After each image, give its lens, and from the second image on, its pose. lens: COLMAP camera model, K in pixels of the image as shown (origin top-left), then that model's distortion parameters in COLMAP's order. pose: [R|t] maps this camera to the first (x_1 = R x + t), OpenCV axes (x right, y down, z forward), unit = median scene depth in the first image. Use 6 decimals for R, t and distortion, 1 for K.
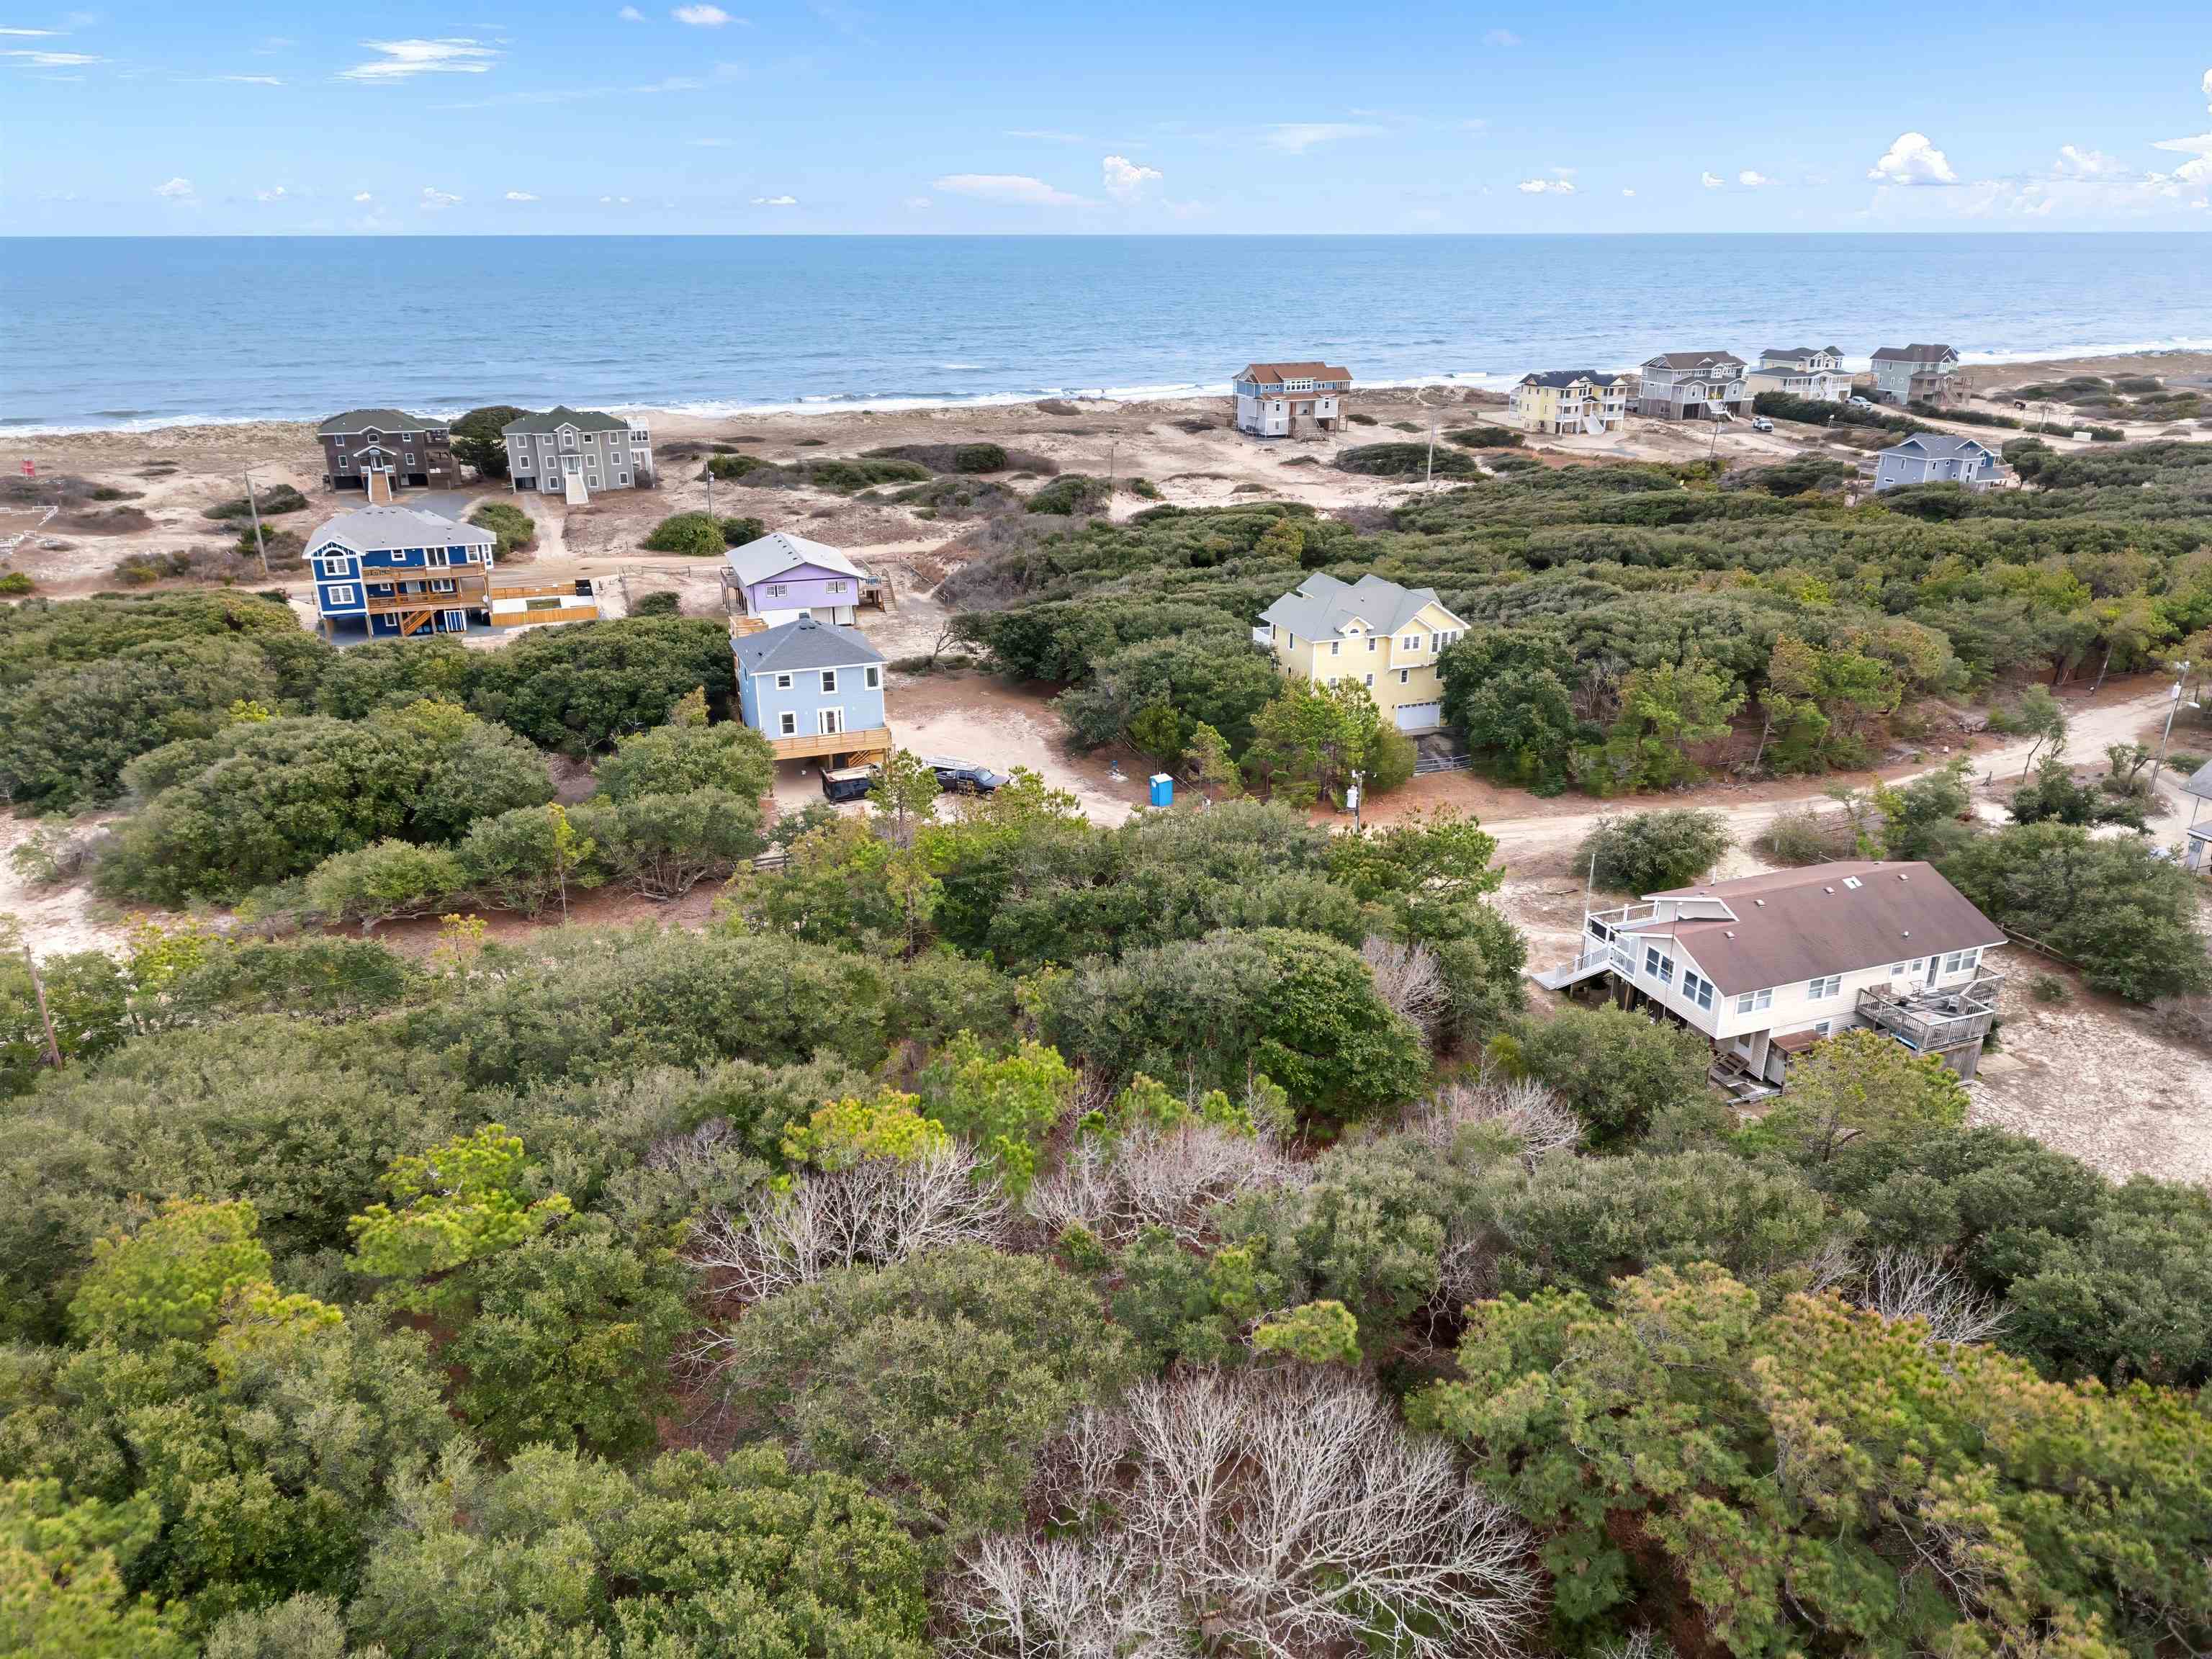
lens RADIAL K [[1542.6, 0, 1109.1], [0, 1542.6, 817.3], [0, 0, 1]] dist [0.070184, -0.066716]
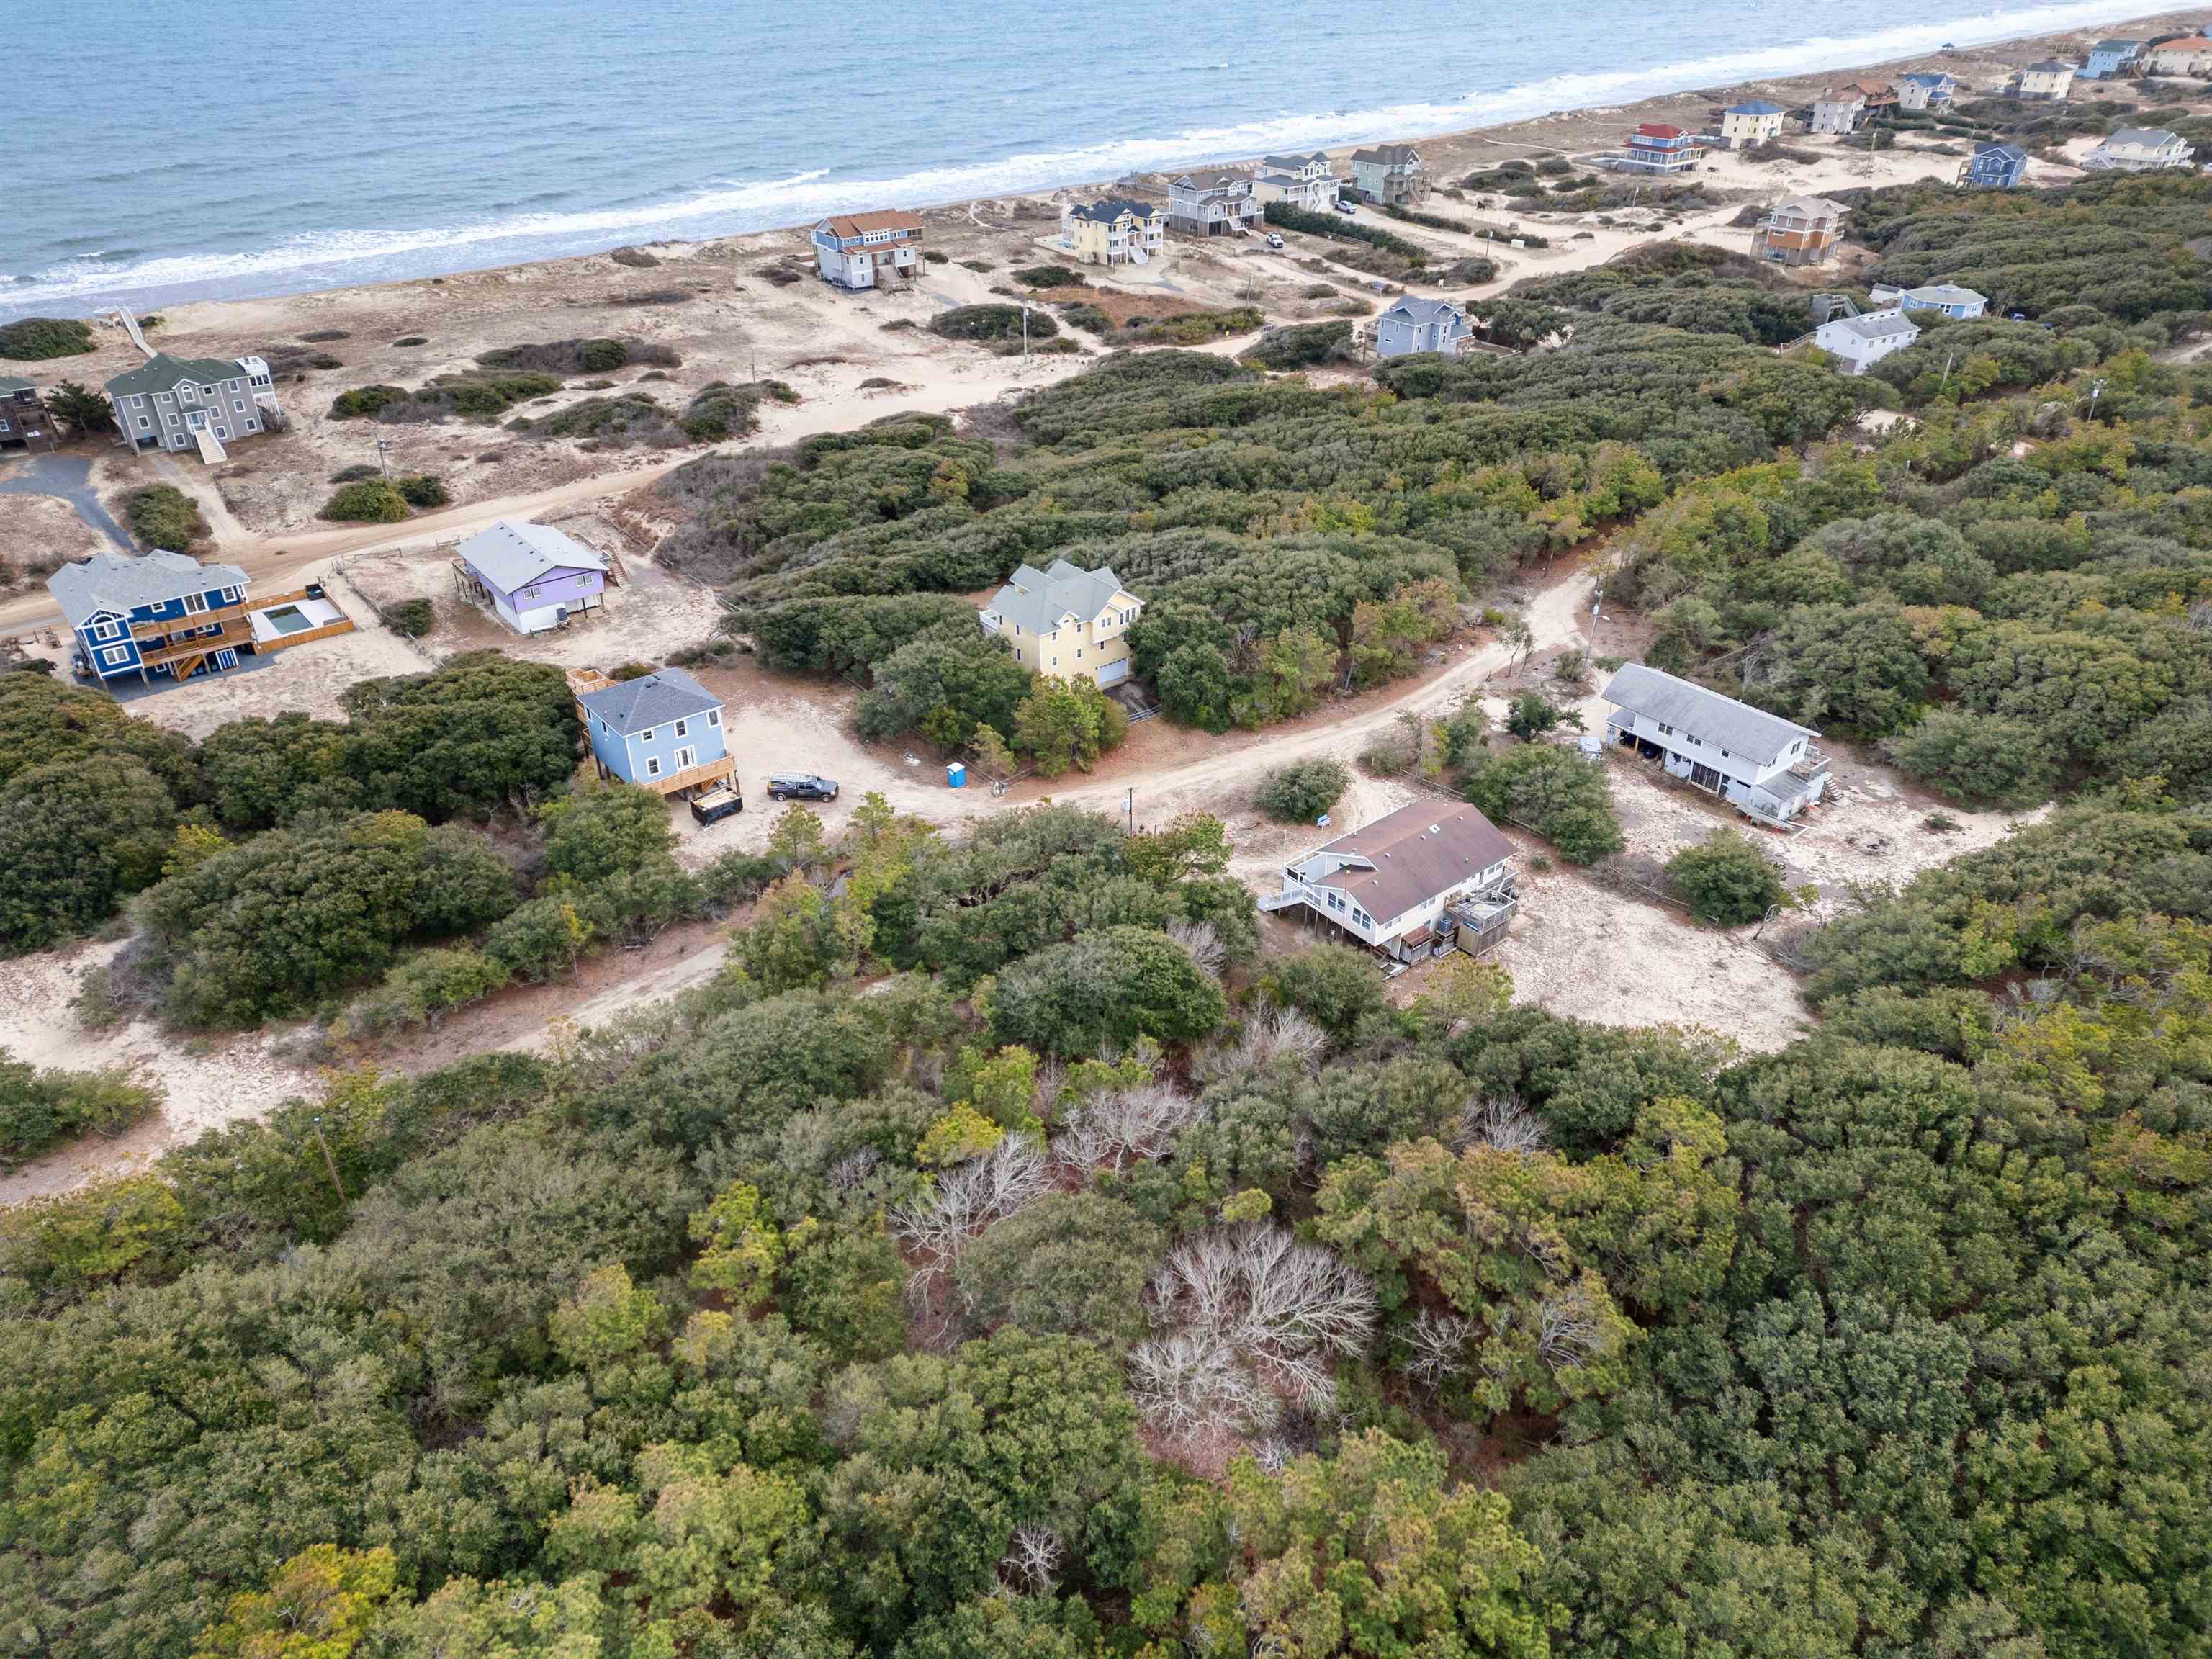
lens RADIAL K [[1542.6, 0, 1116.1], [0, 1542.6, 820.2], [0, 0, 1]] dist [0.070184, -0.066716]
pose [[0.947996, -0.163005, 0.273372, -0.187824], [0.107122, 0.972198, 0.208219, -0.222112], [-0.299712, -0.168106, 0.939102, -0.281193]]
